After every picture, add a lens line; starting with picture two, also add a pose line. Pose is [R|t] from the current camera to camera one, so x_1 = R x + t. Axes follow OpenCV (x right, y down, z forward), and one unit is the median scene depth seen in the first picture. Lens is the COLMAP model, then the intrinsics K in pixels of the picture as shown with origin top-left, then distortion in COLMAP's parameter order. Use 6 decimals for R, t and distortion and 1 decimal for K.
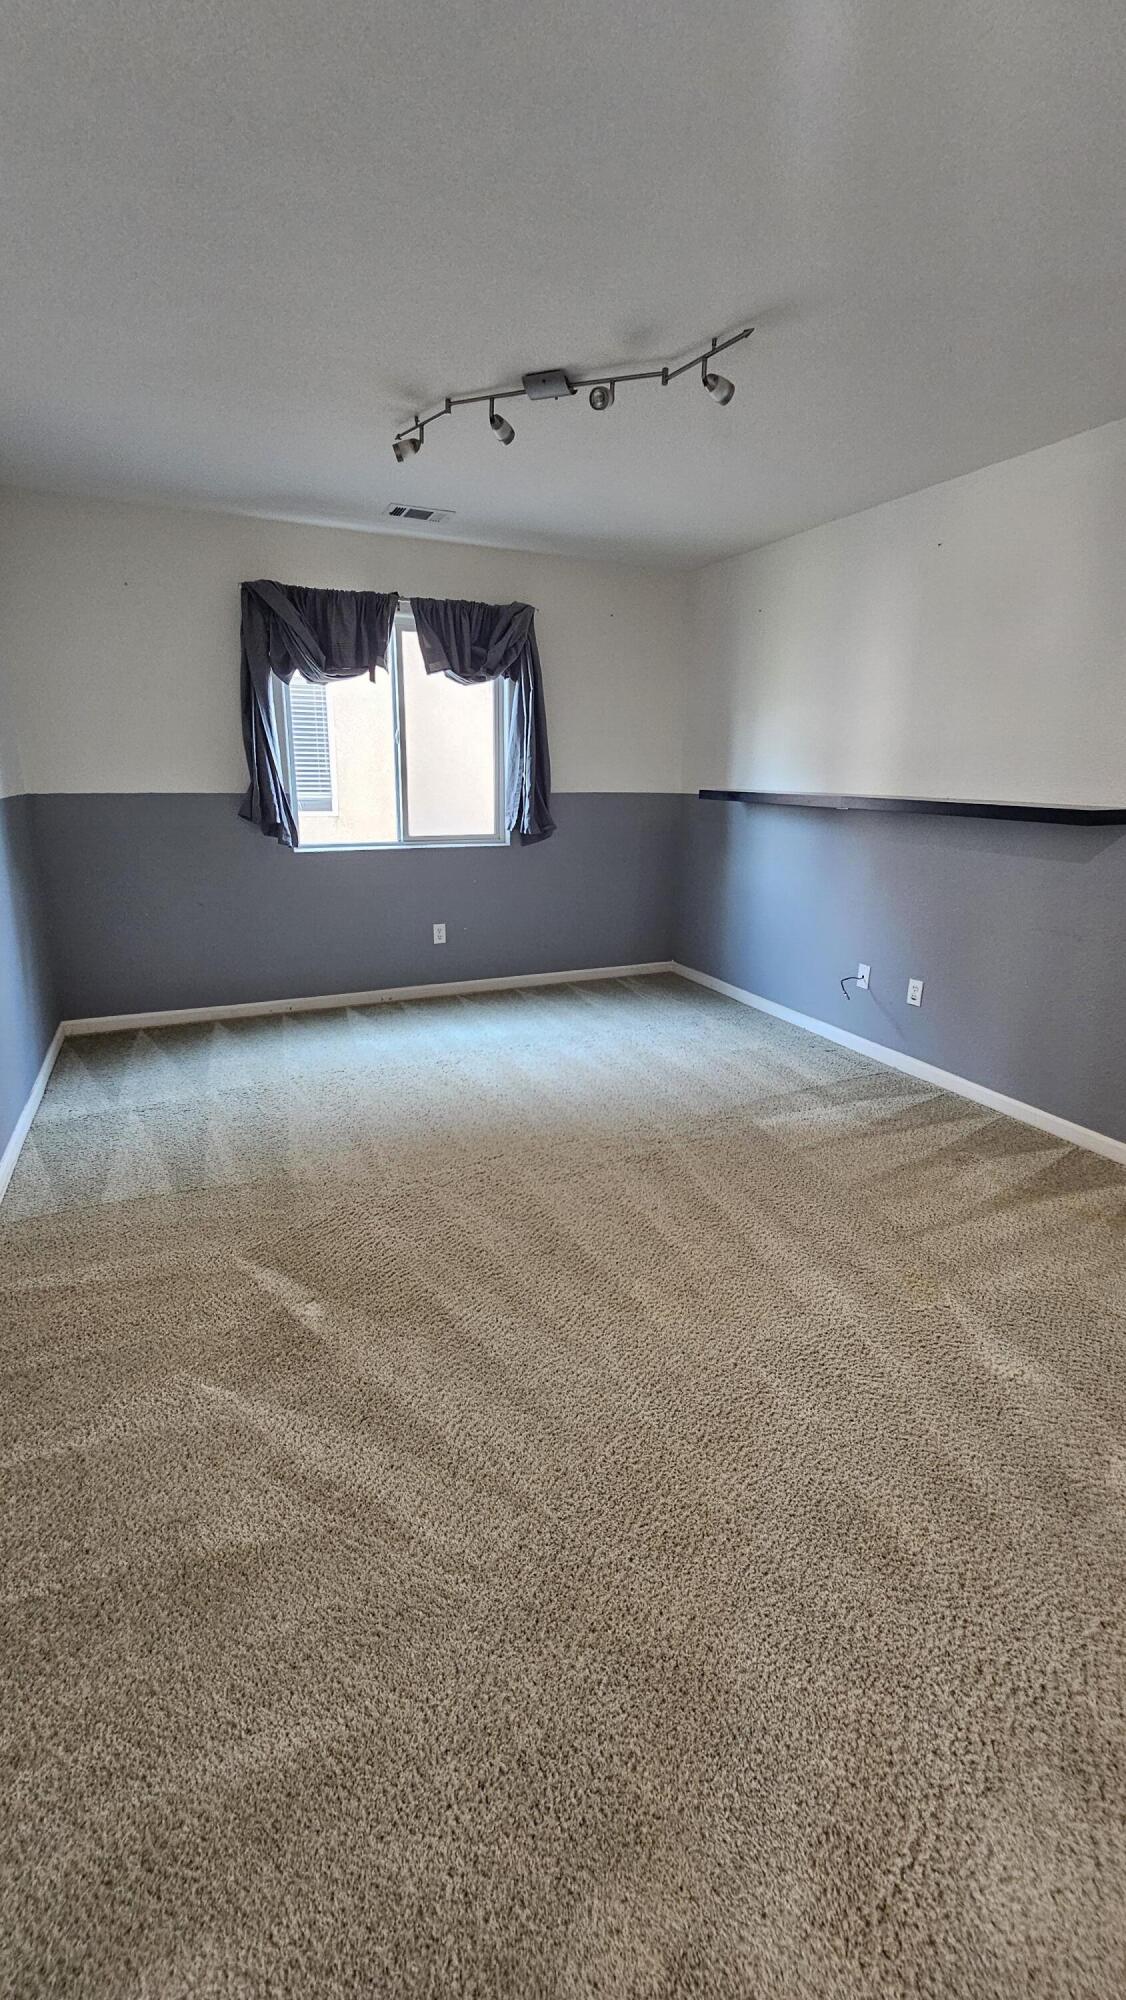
lens RADIAL K [[815.5, 0, 560.4], [0, 815.5, 996.0], [0, 0, 1]] dist [-0.000424, -0.000142]
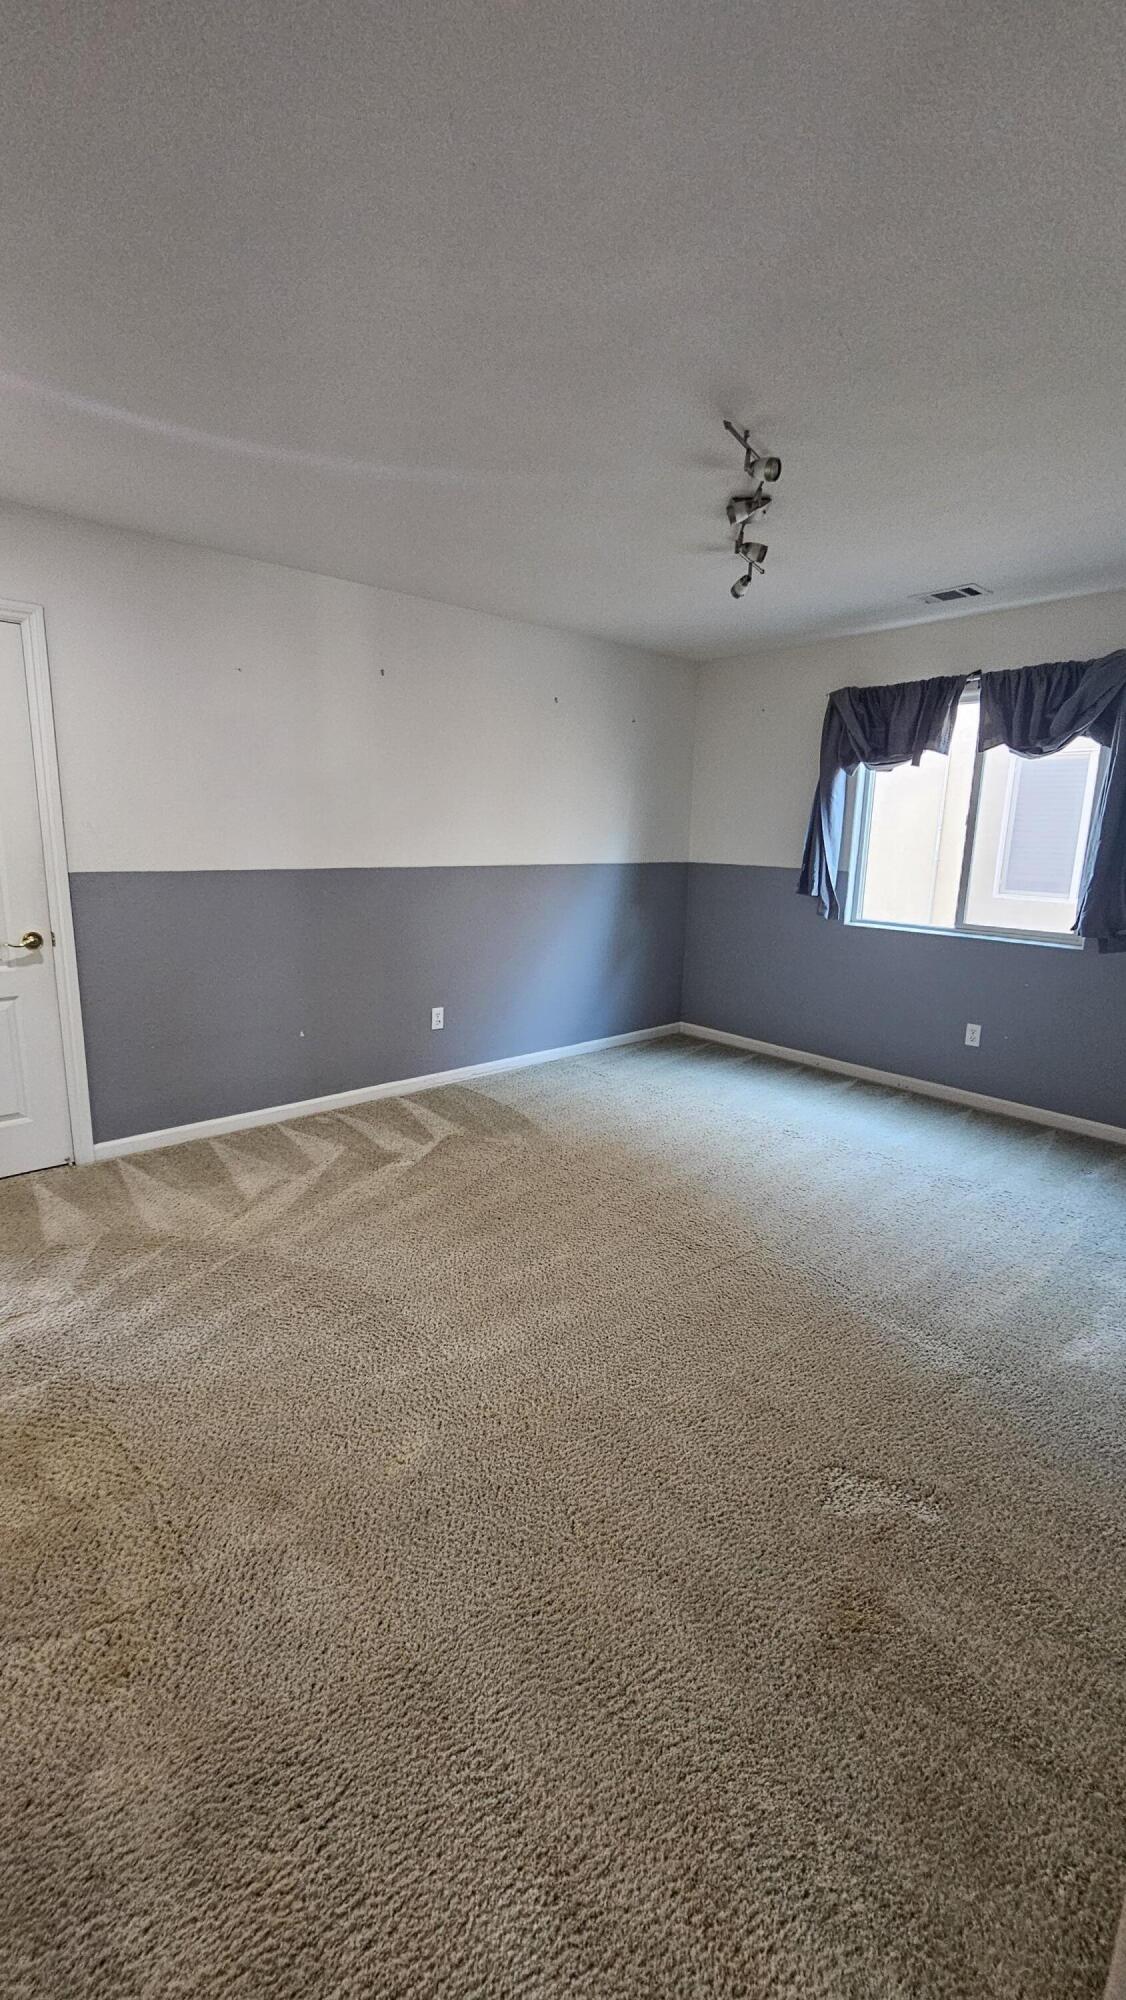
lens RADIAL K [[815.5, 0, 553.6], [0, 815.5, 1008.1], [0, 0, 1]] dist [-0.000424, -0.000142]
pose [[0.284073, 0.195640, -0.938631, 0.634394], [-0.269434, 0.955802, 0.117676, -0.098043], [0.920167, 0.219470, 0.324229, 0.325837]]
